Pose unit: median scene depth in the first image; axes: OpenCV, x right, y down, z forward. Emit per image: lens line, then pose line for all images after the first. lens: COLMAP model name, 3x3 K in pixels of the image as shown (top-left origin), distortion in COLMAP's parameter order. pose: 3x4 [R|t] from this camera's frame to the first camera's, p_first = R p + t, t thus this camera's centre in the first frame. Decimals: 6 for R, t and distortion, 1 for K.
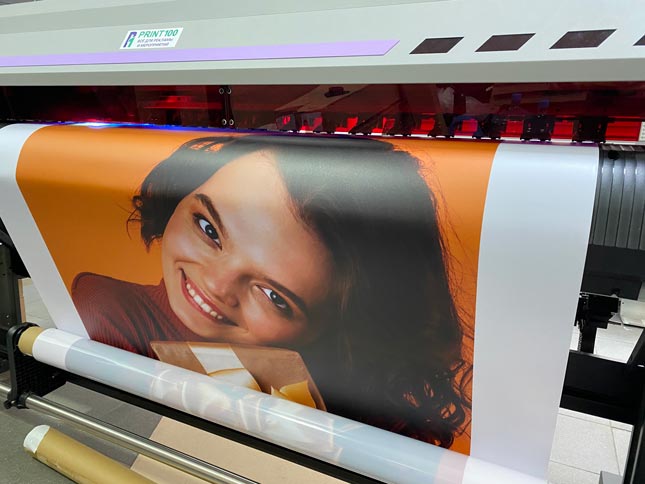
lens RADIAL K [[486.6, 0, 317.2], [0, 486.6, 243.0], [0, 0, 1]] dist [0.003556, -0.001412]
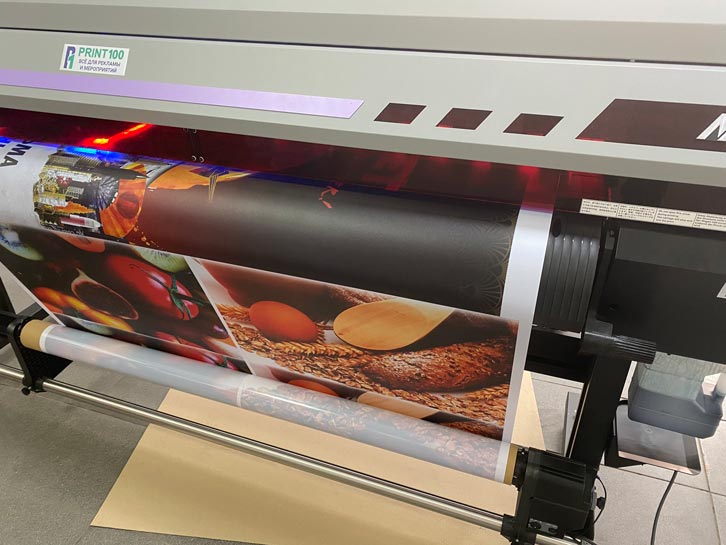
lens RADIAL K [[547.8, 0, 366.7], [0, 547.8, 271.4], [0, 0, 1]] dist [0.003556, -0.001412]
pose [[0.994106, -0.088526, 0.062581, 0.059190], [0.062285, 0.938843, 0.338664, -0.367220], [-0.088735, -0.332770, 0.938824, -0.119663]]
